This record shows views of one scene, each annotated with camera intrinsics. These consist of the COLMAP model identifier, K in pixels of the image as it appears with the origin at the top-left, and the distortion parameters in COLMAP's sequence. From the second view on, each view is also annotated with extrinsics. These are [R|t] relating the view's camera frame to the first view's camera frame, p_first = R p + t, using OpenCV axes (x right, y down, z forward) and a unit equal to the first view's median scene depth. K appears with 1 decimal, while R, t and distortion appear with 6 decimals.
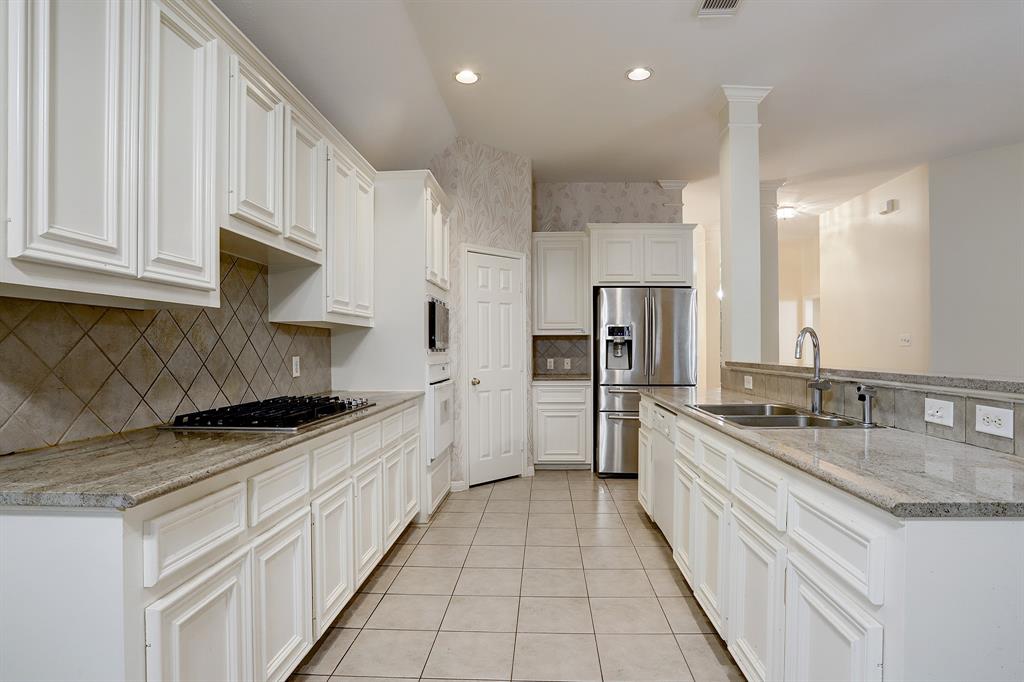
lens RADIAL K [[528.3, 0, 516.3], [0, 528.3, 345.6], [0, 0, 1]] dist [-0.032501, 0.000136]
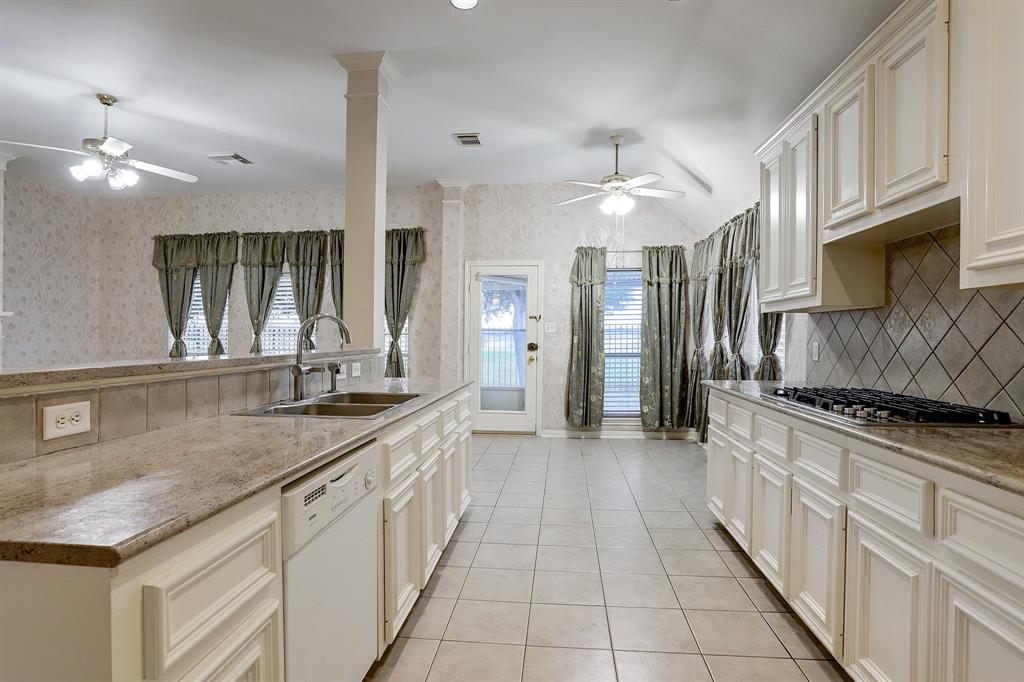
lens RADIAL K [[519.4, 0, 503.6], [0, 519.4, 340.3], [0, 0, 1]] dist [-0.016380, 0.004034]
pose [[-0.998523, -0.003585, 0.054220, 0.145335], [-0.003261, 0.999976, 0.006065, 0.011091], [-0.054240, 0.005879, -0.998511, 1.985978]]
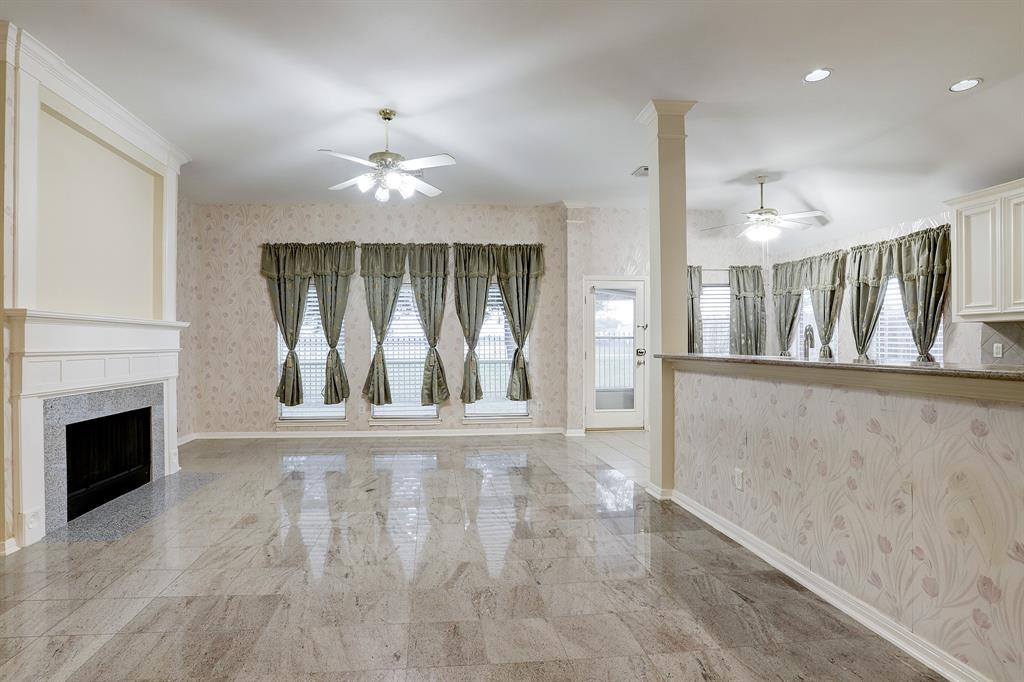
lens RADIAL K [[503.1, 0, 485.1], [0, 503.1, 347.6], [0, 0, 1]] dist [-0.042042, 0.007179]
pose [[-0.990028, 0.008257, -0.140632, 1.521026], [0.007666, 0.999959, 0.004741, 0.013397], [0.140665, 0.003616, -0.990051, 2.079624]]
